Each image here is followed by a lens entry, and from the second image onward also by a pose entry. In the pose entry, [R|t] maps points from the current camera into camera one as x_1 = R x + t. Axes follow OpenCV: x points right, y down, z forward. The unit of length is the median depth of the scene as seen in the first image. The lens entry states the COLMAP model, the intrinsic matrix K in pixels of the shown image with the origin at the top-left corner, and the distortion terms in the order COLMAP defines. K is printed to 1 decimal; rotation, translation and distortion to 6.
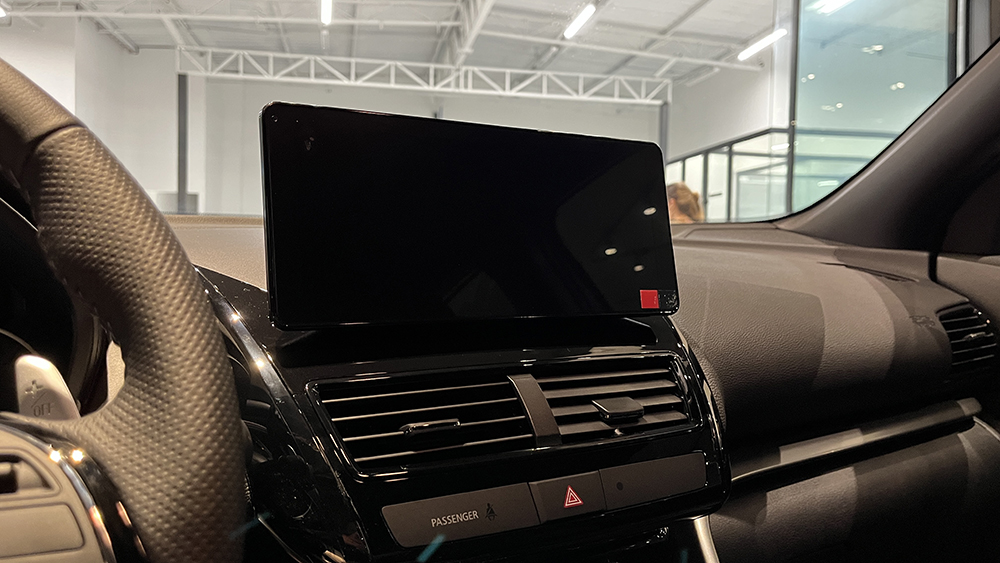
lens RADIAL K [[774.3, 0, 508.7], [0, 774.3, 291.7], [0, 0, 1]] dist [0.058859, -0.085722]
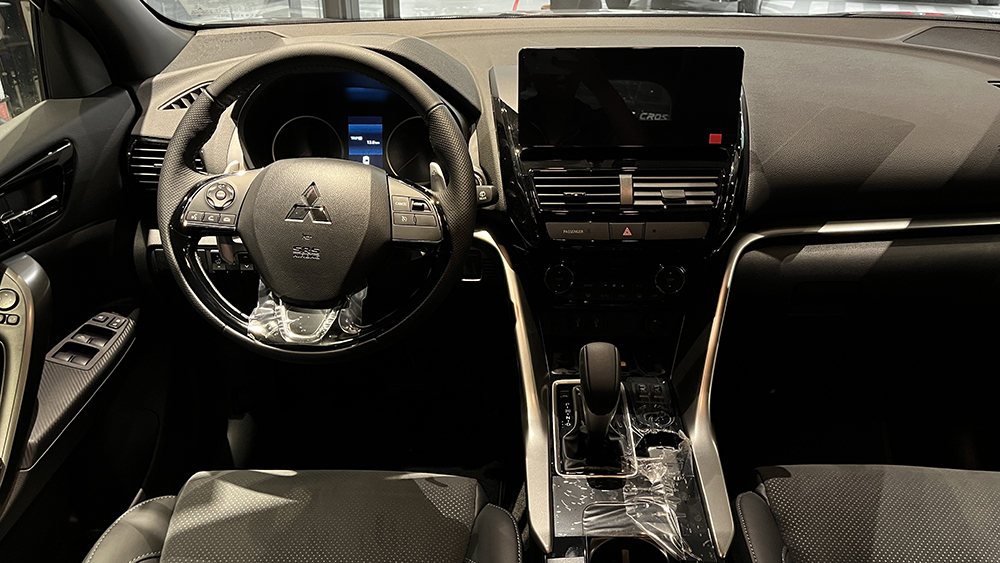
lens RADIAL K [[774.3, 0, 507.3], [0, 774.3, 283.2], [0, 0, 1]] dist [0.058859, -0.085722]
pose [[0.840943, 0.230013, -0.489805, 0.901679], [-0.006266, 0.909241, 0.416223, -0.537138], [0.541087, -0.346951, 0.766061, -0.996784]]
